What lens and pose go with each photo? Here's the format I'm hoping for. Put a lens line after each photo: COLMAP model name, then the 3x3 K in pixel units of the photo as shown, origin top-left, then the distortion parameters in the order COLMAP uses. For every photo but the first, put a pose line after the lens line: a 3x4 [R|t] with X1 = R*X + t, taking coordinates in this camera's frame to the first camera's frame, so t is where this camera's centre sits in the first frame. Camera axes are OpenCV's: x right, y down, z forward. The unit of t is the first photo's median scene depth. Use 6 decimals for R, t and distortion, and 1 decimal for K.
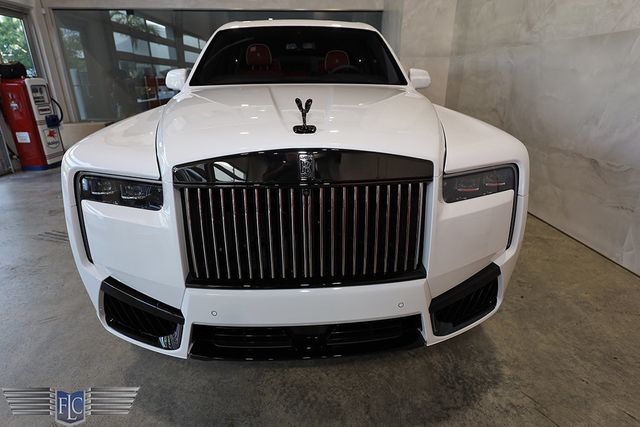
lens RADIAL K [[350.9, 0, 318.0], [0, 350.9, 213.3], [0, 0, 1]] dist [0.003060, 0.000449]
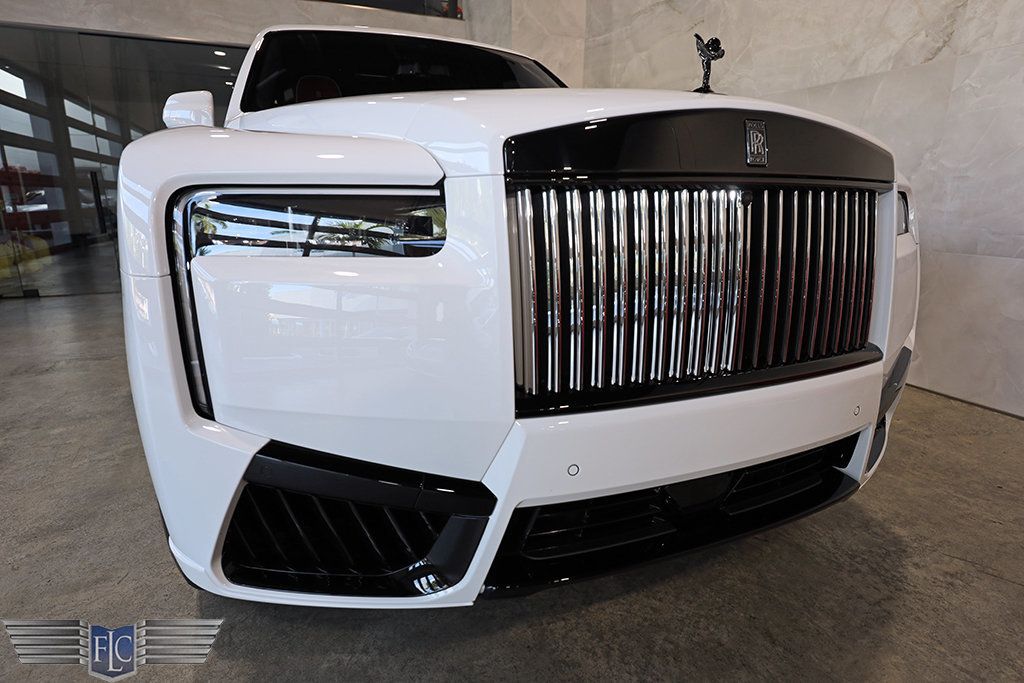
lens RADIAL K [[561.4, 0, 497.7], [0, 561.4, 351.0], [0, 0, 1]] dist [0.003060, 0.000449]
pose [[0.941975, -0.077593, 0.326592, -0.315212], [0.112872, 0.989483, -0.090466, 0.094310], [-0.316137, 0.122080, 0.940826, 0.162460]]
